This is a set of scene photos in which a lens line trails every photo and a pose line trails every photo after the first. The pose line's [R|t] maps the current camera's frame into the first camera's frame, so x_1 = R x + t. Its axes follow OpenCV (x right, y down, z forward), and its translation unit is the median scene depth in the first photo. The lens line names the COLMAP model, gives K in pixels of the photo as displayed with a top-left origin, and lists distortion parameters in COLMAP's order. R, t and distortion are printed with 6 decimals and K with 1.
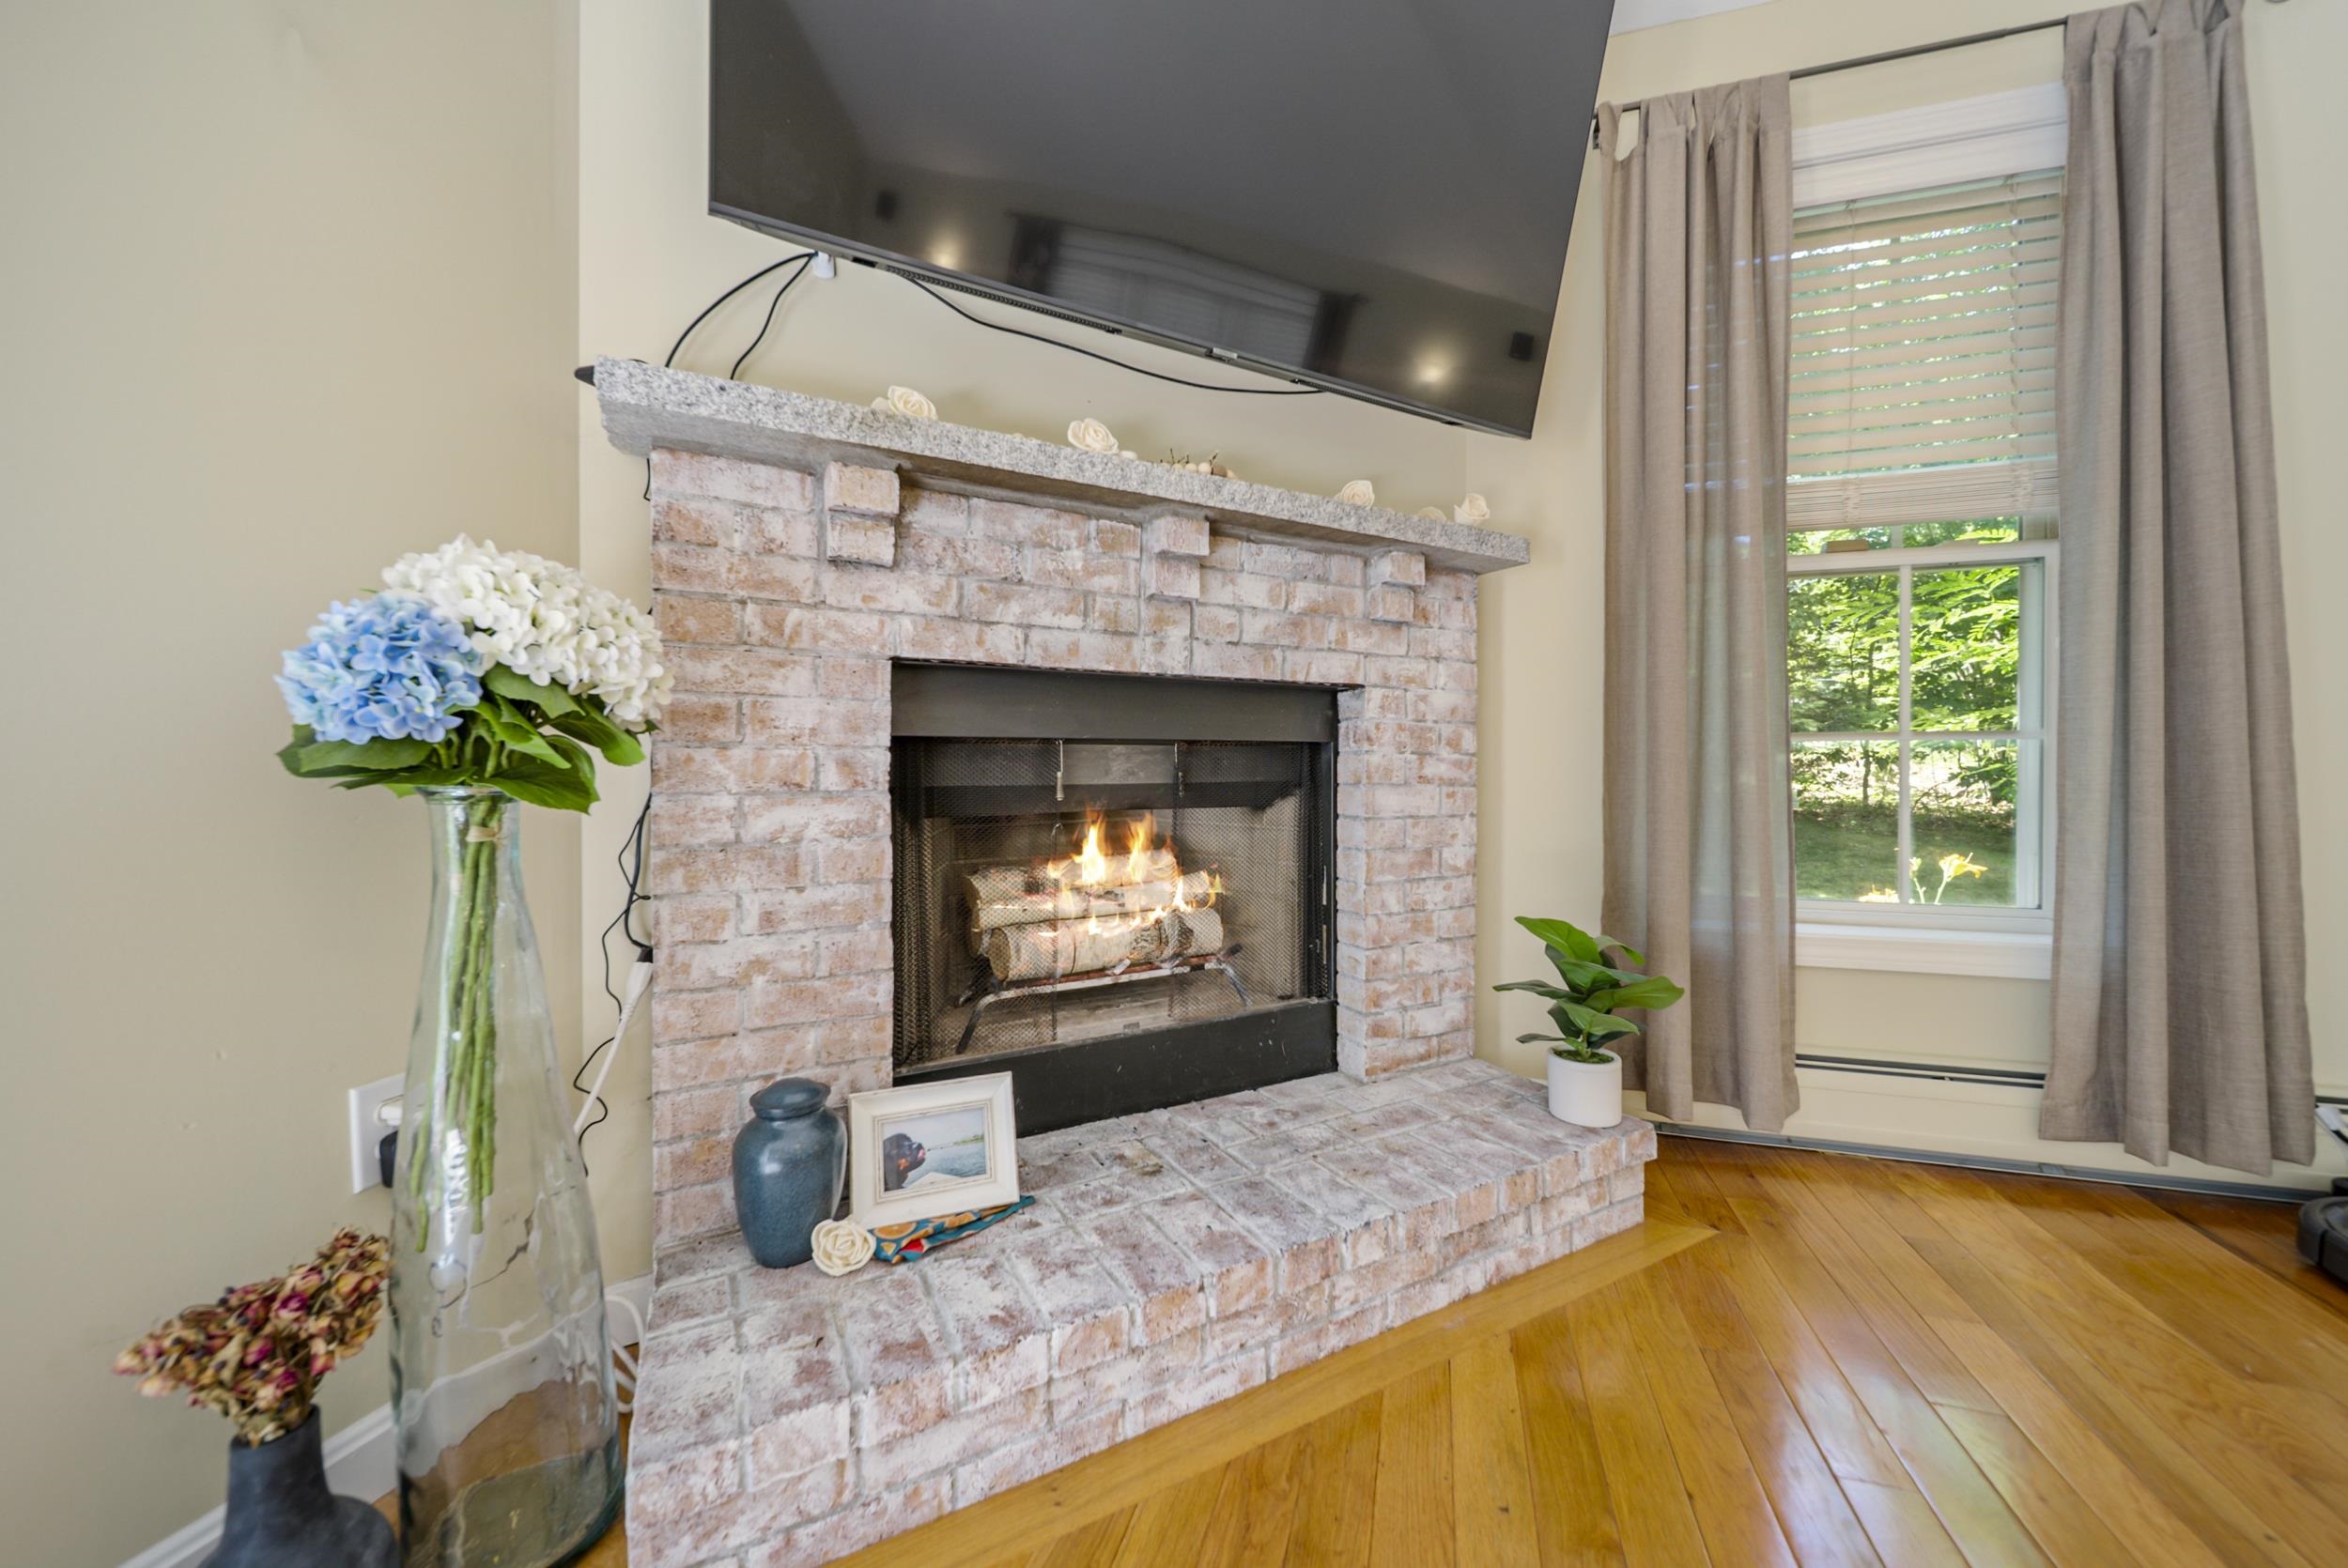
lens RADIAL K [[856.9, 0, 1176.0], [0, 856.9, 770.3], [0, 0, 1]] dist [-0.001237, -0.000273]
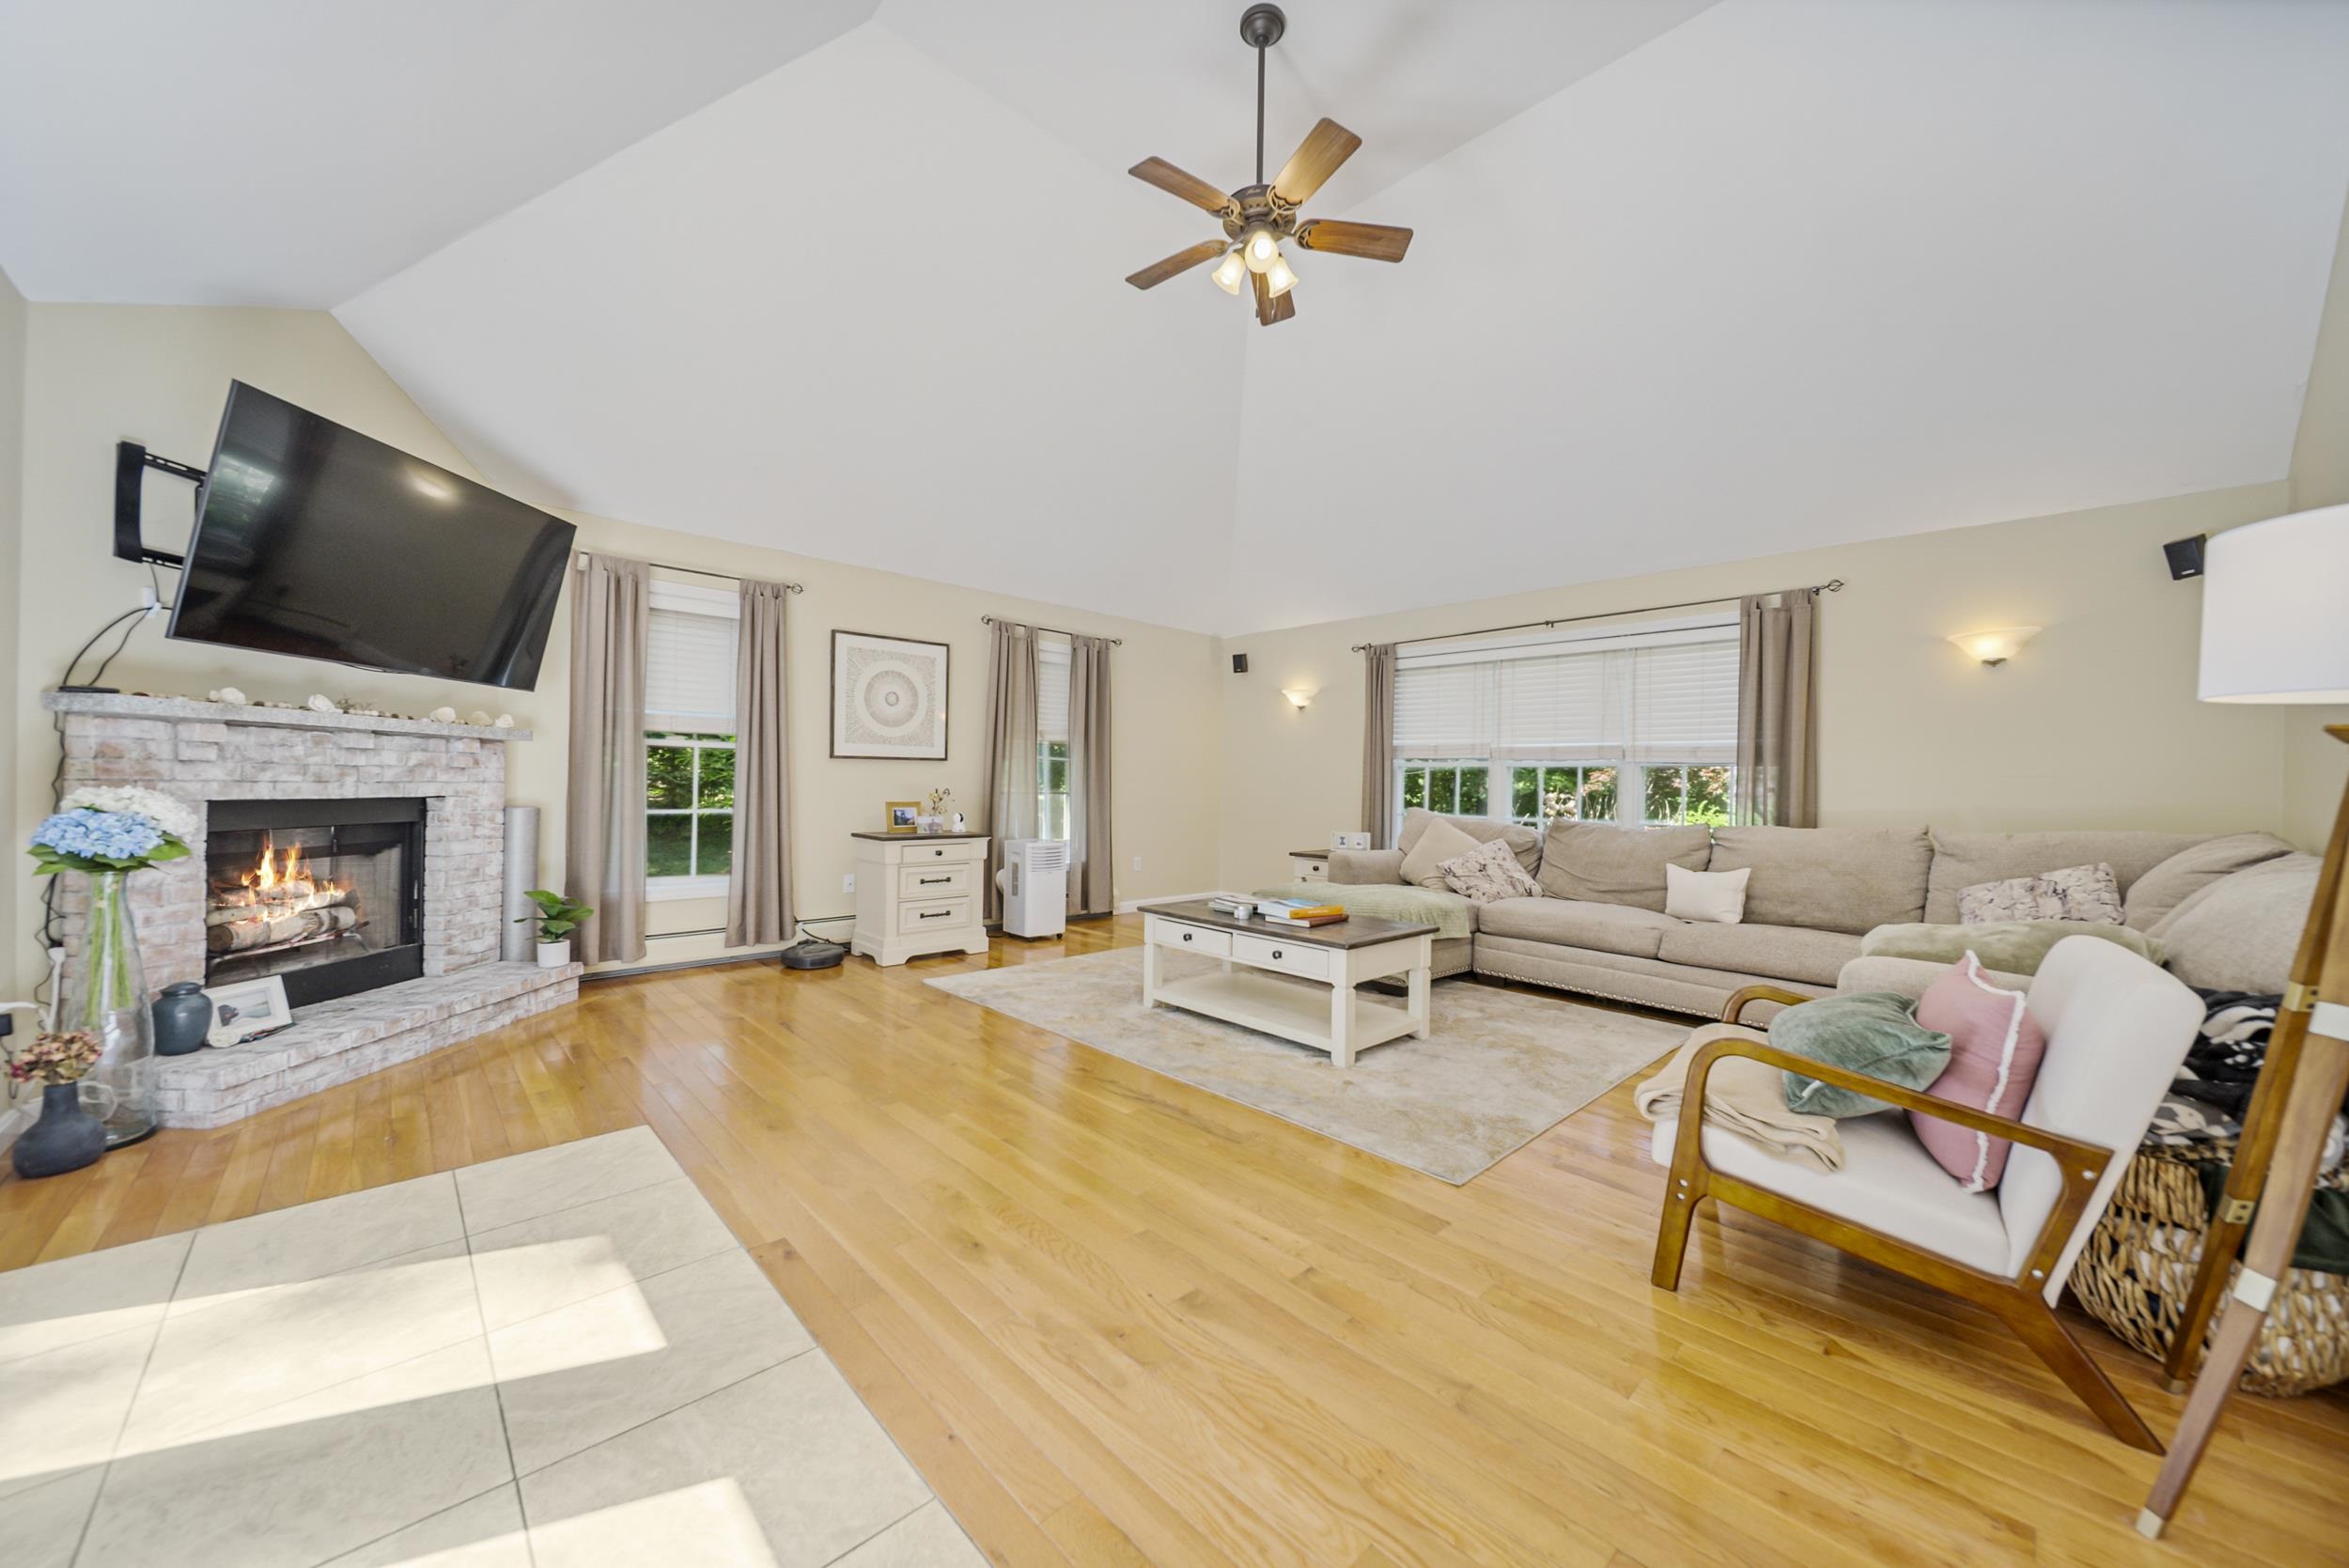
lens RADIAL K [[857.3, 0, 1178.5], [0, 857.3, 776.7], [0, 0, 1]] dist [-0.001237, -0.000273]
pose [[0.499699, 0.012005, 0.866116, -0.833799], [-0.009975, 0.999917, -0.008105, -0.167312], [-0.866142, -0.004589, 0.499778, -1.938170]]
